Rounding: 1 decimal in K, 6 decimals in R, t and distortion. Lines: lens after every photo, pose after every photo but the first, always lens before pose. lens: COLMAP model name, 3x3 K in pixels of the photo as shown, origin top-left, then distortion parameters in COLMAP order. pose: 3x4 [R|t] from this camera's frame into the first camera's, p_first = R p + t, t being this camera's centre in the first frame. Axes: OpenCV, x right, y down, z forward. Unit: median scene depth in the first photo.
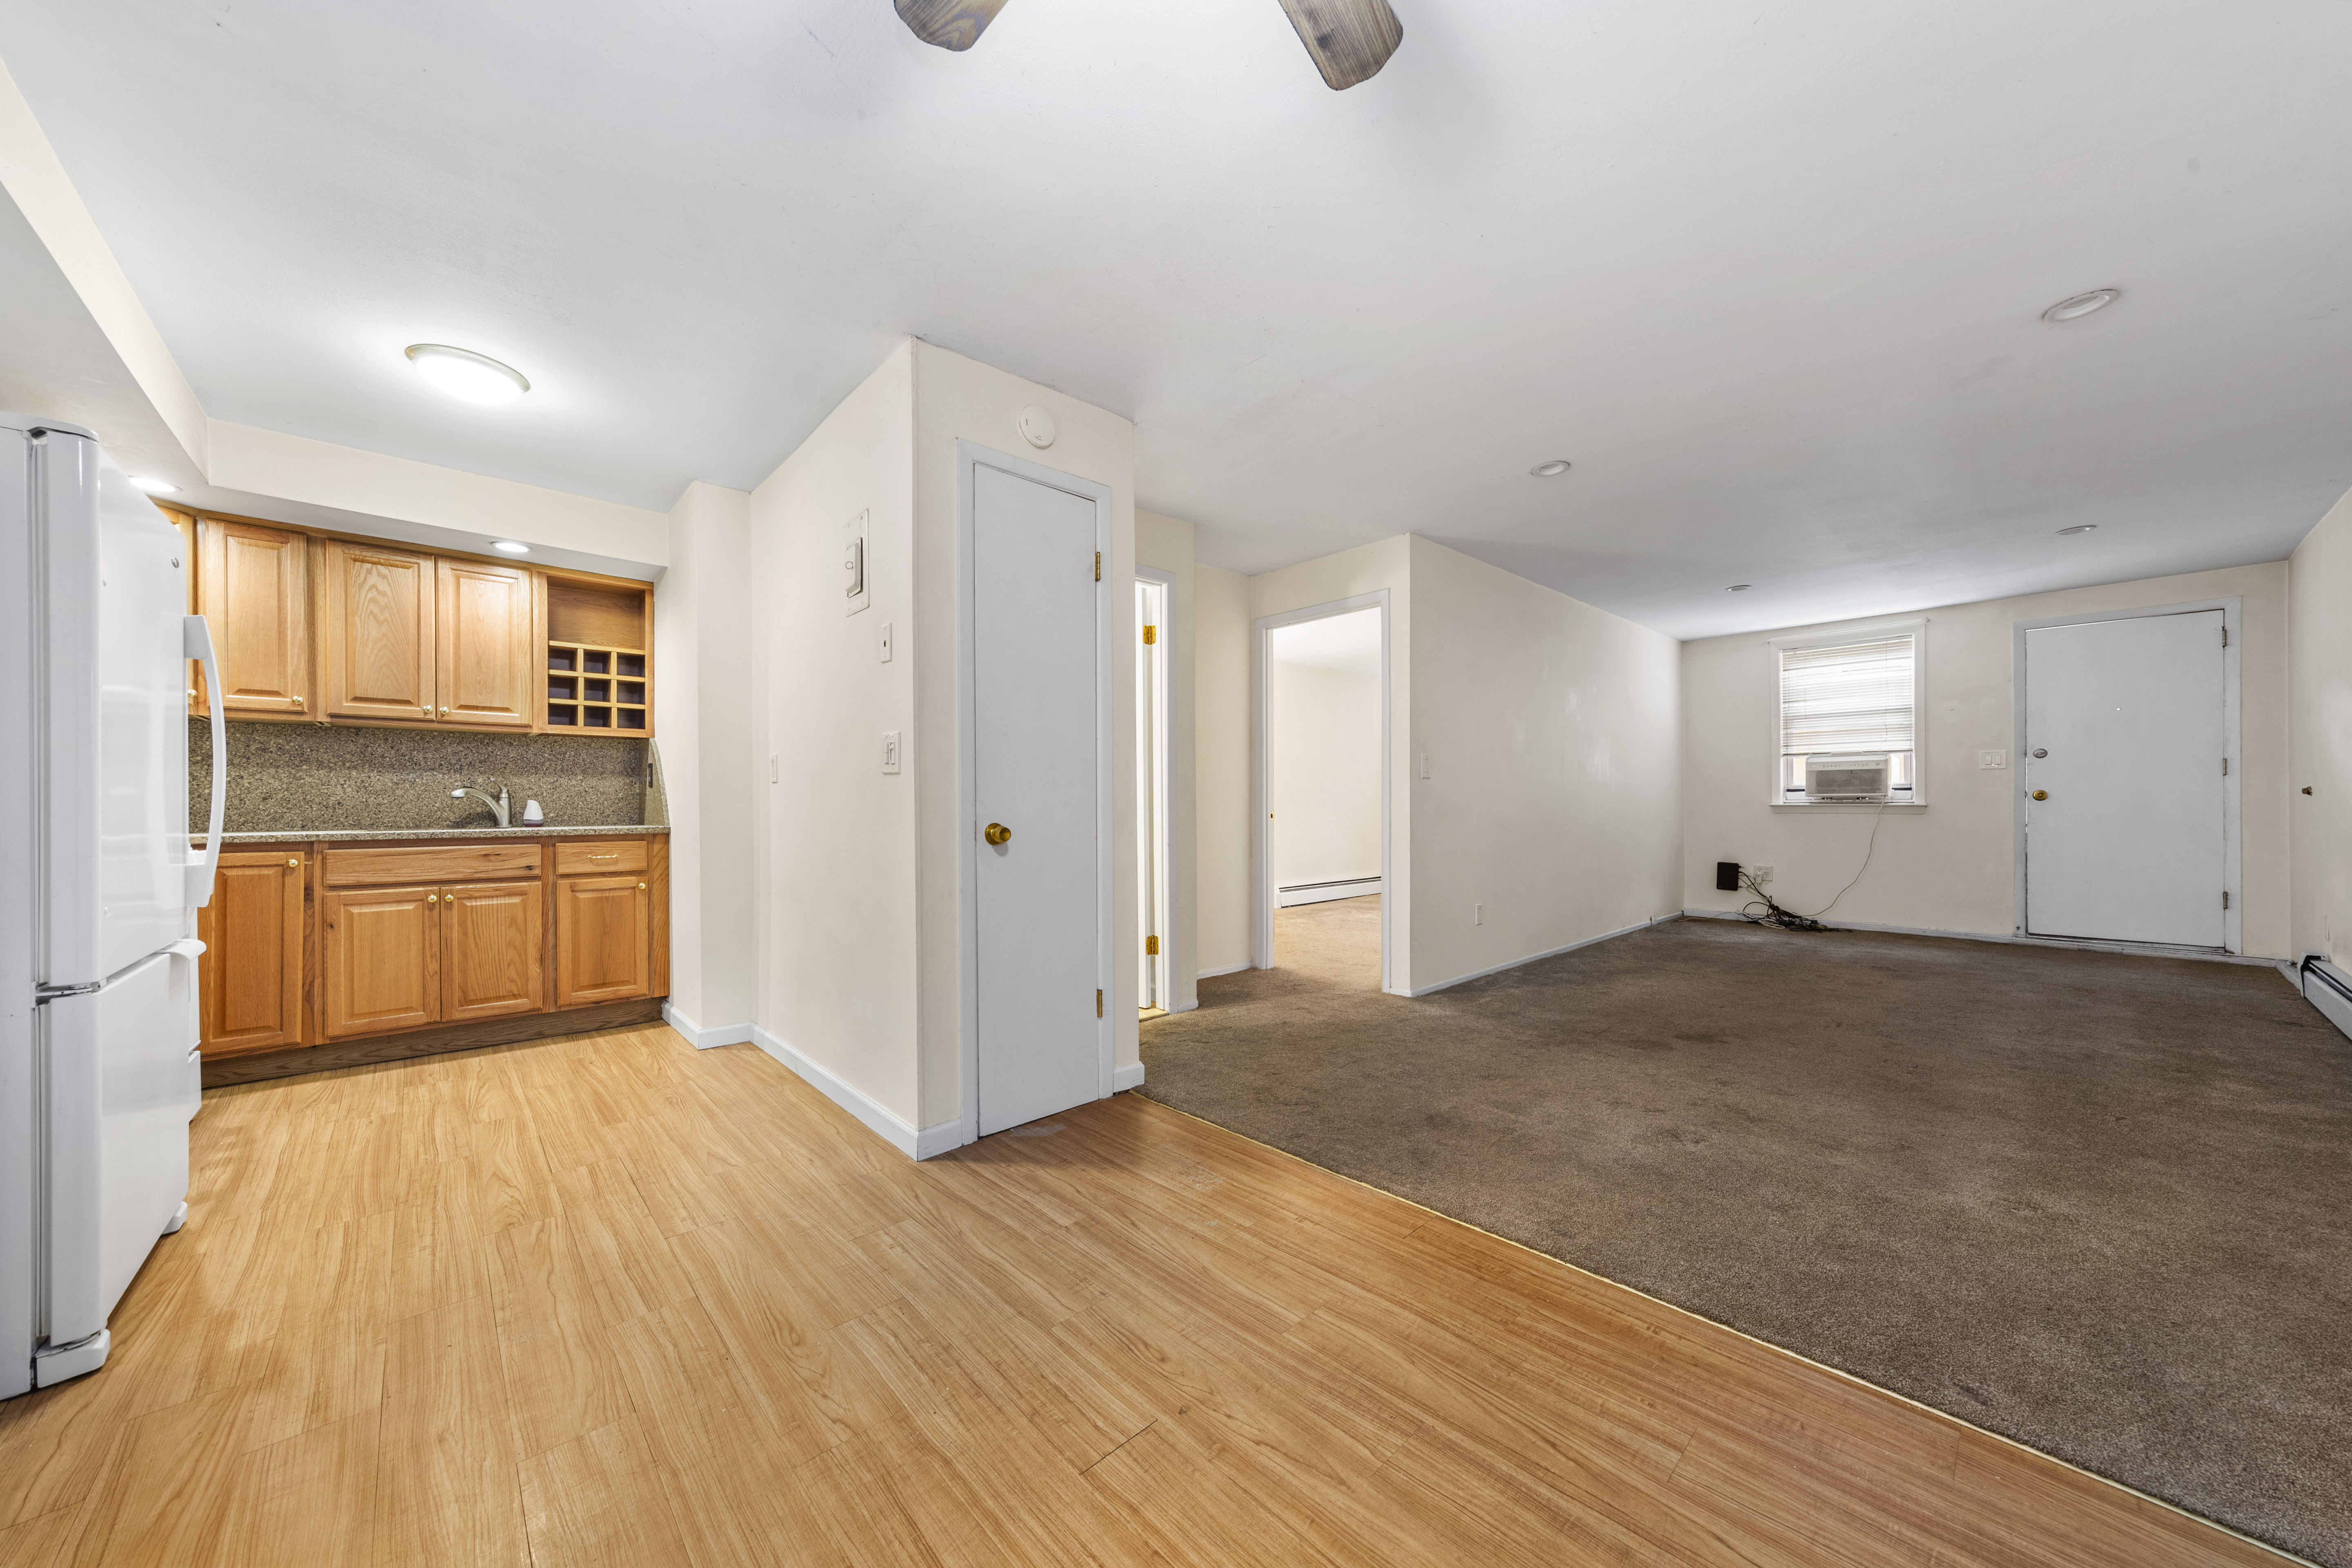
lens RADIAL K [[822.1, 0, 1177.3], [0, 822.1, 798.5], [0, 0, 1]] dist [-0.000511, -0.000601]
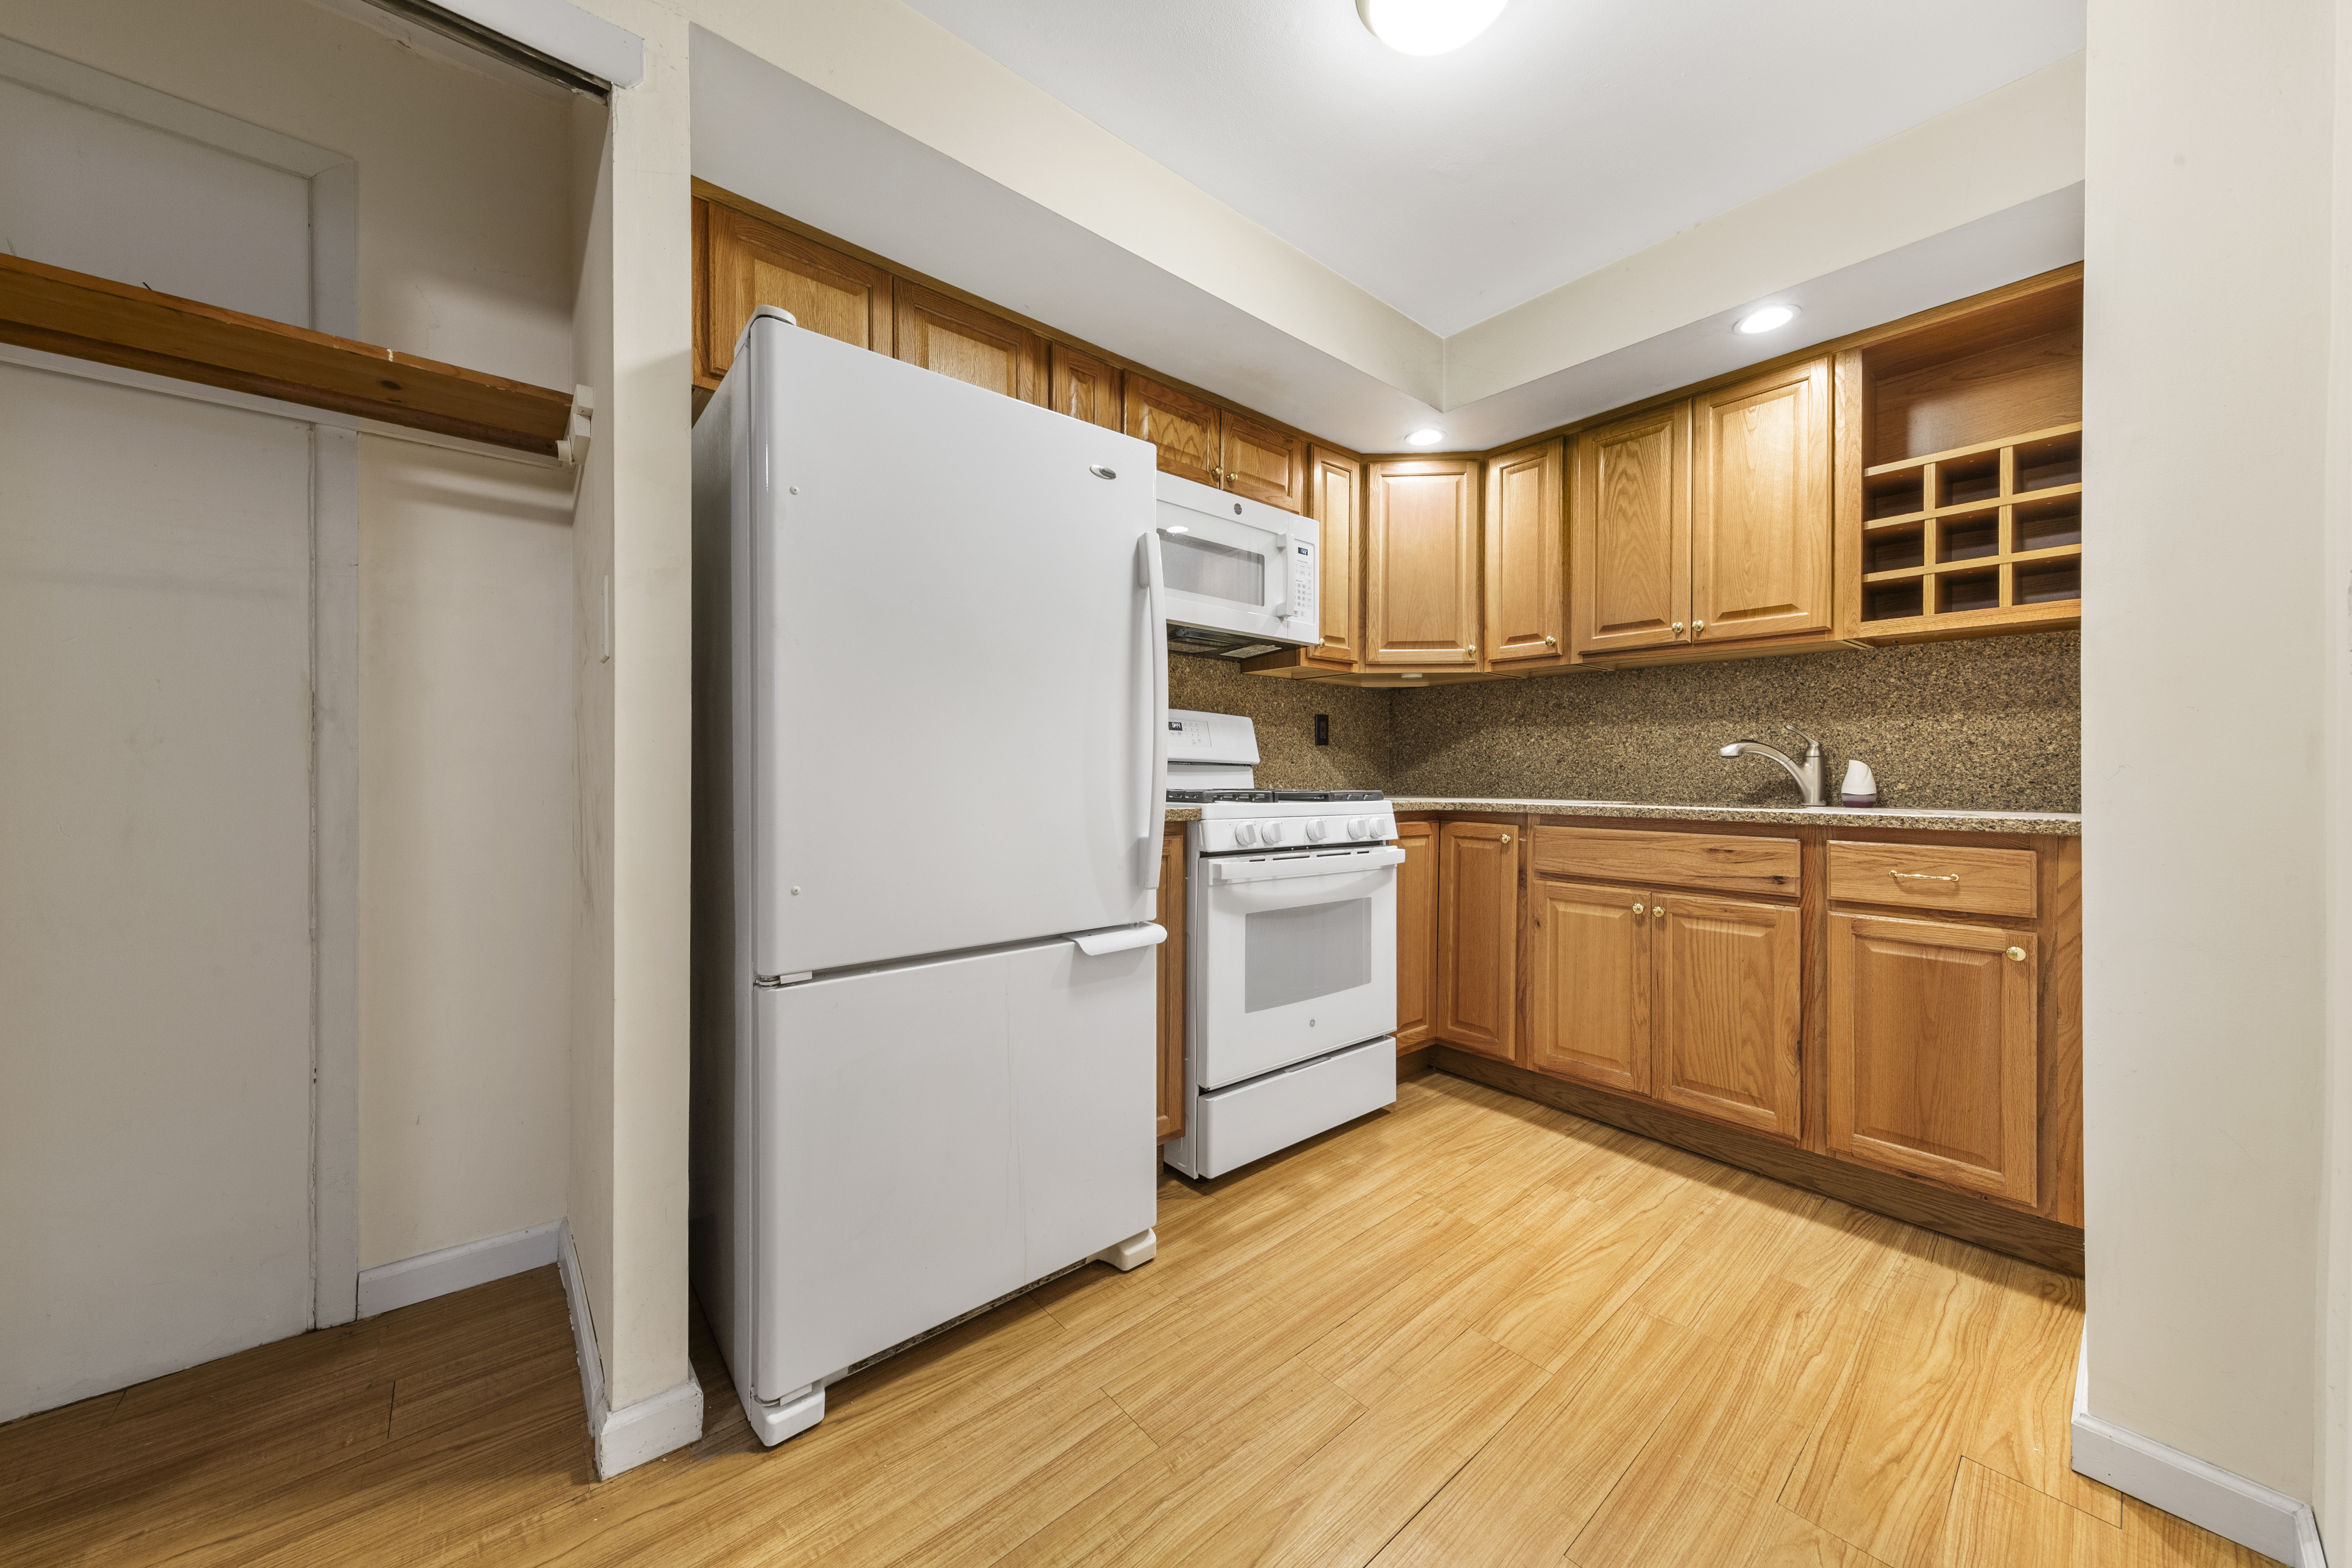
lens RADIAL K [[822.1, 0, 1184.0], [0, 822.1, 777.6], [0, 0, 1]] dist [-0.000511, -0.000601]
pose [[-0.032121, 0.007182, -0.999458, -0.195364], [0.000445, 0.999974, 0.007171, 0.009594], [0.999484, -0.000214, -0.032124, 0.550588]]
